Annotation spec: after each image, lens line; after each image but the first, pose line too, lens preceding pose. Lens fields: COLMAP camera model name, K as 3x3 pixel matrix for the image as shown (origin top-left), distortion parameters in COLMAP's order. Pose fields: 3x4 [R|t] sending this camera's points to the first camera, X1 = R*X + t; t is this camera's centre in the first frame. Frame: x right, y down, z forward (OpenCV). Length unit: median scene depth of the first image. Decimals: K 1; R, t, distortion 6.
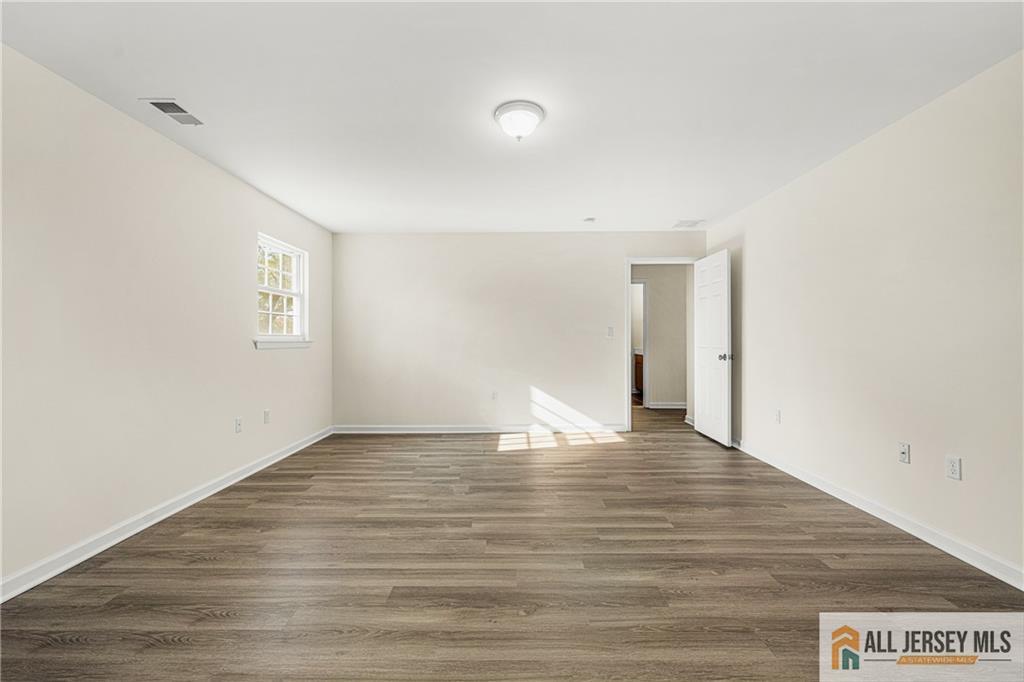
lens RADIAL K [[440.2, 0, 508.7], [0, 440.2, 348.1], [0, 0, 1]] dist [0.000611, 0.000203]
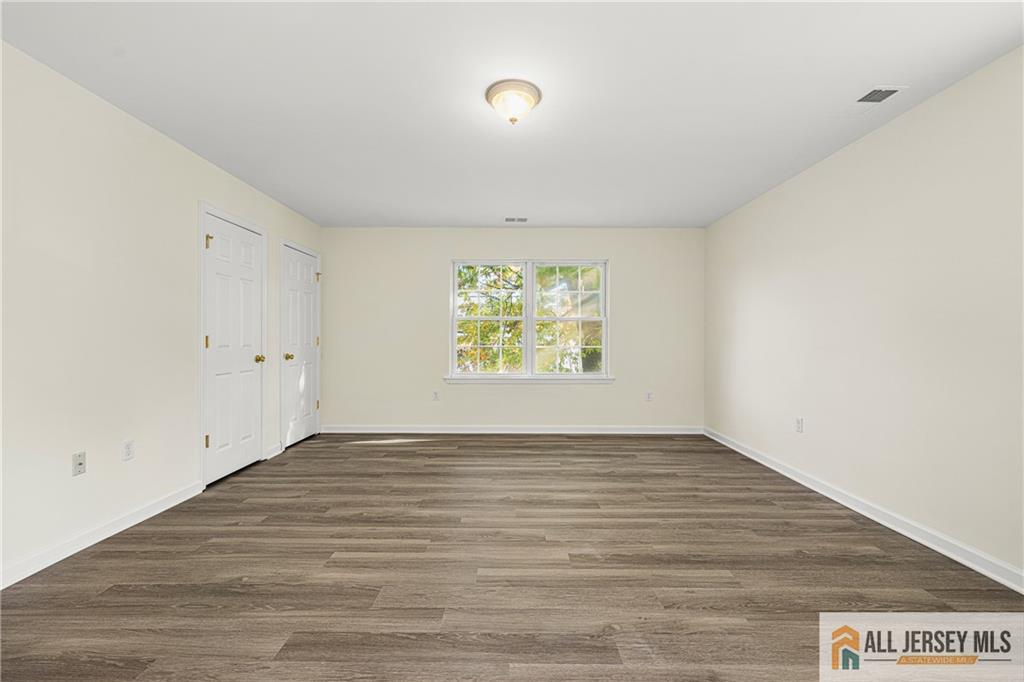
lens RADIAL K [[424.5, 0, 511.7], [0, 424.5, 334.2], [0, 0, 1]] dist [-0.000821, -0.000006]
pose [[-0.999903, -0.000867, -0.013936, 0.038785], [-0.001012, 0.999946, 0.010353, -0.032887], [0.013927, 0.010366, -0.999849, 1.872011]]
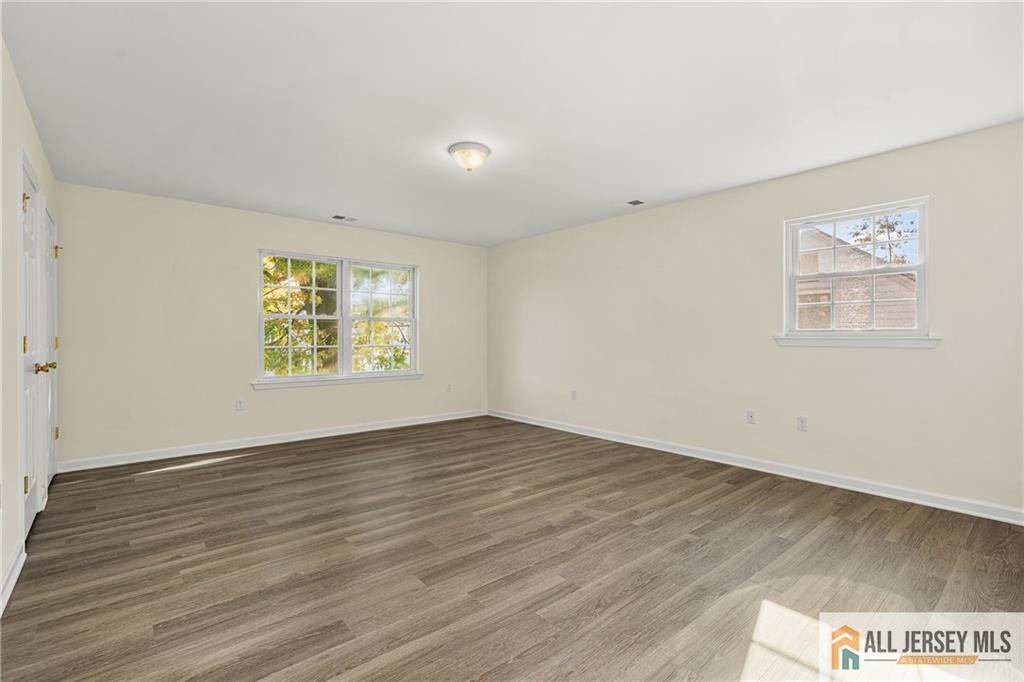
lens RADIAL K [[460.9, 0, 509.8], [0, 460.9, 334.1], [0, 0, 1]] dist [0.000023, -0.000287]
pose [[-0.755791, -0.002760, -0.654807, 0.766114], [-0.011736, 0.999888, 0.009332, -0.040180], [0.654707, 0.014738, -0.755739, 1.999172]]
